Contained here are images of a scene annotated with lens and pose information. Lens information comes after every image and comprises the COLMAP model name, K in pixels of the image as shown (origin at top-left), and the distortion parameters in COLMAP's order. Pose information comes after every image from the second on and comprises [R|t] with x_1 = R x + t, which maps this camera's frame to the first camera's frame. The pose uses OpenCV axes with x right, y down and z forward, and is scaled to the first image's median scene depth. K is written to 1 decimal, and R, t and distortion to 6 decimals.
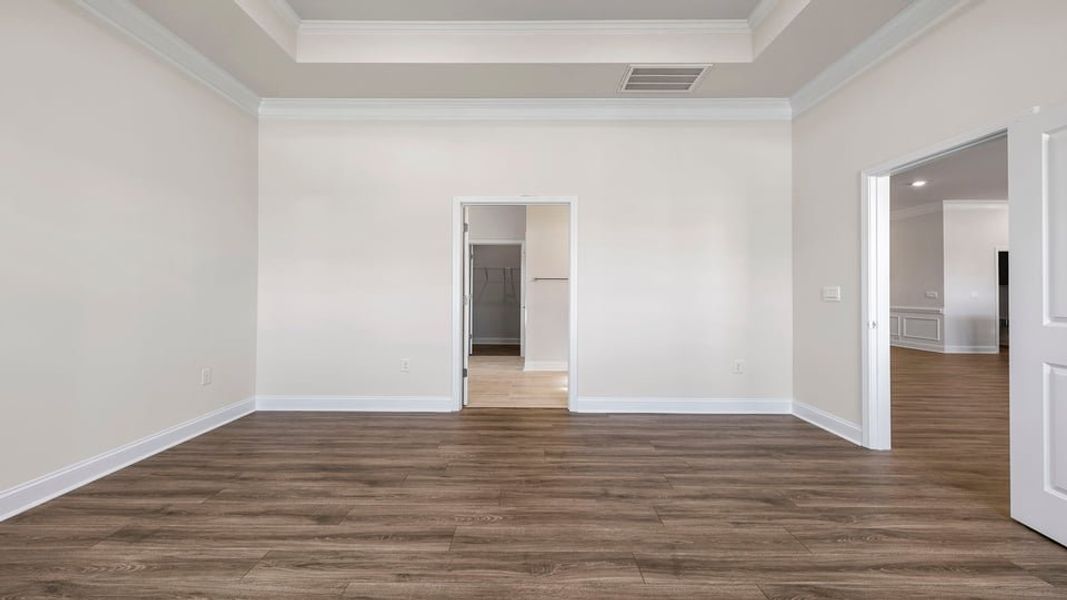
lens RADIAL K [[456.5, 0, 530.5], [0, 456.5, 299.5], [0, 0, 1]] dist [-0.003271, -0.000093]
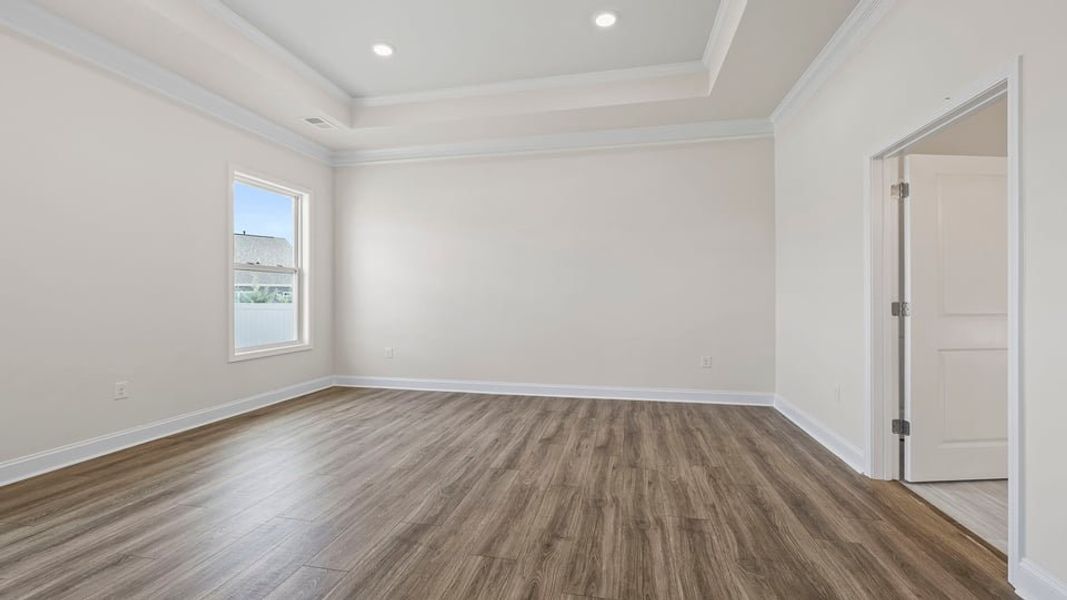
lens RADIAL K [[456.5, 0, 531.8], [0, 456.5, 296.8], [0, 0, 1]] dist [-0.003271, -0.000093]
pose [[-0.195357, -0.002888, -0.980728, 1.000022], [-0.014628, 0.999893, -0.000030, -0.017414], [0.980623, 0.014340, -0.195378, 1.107088]]
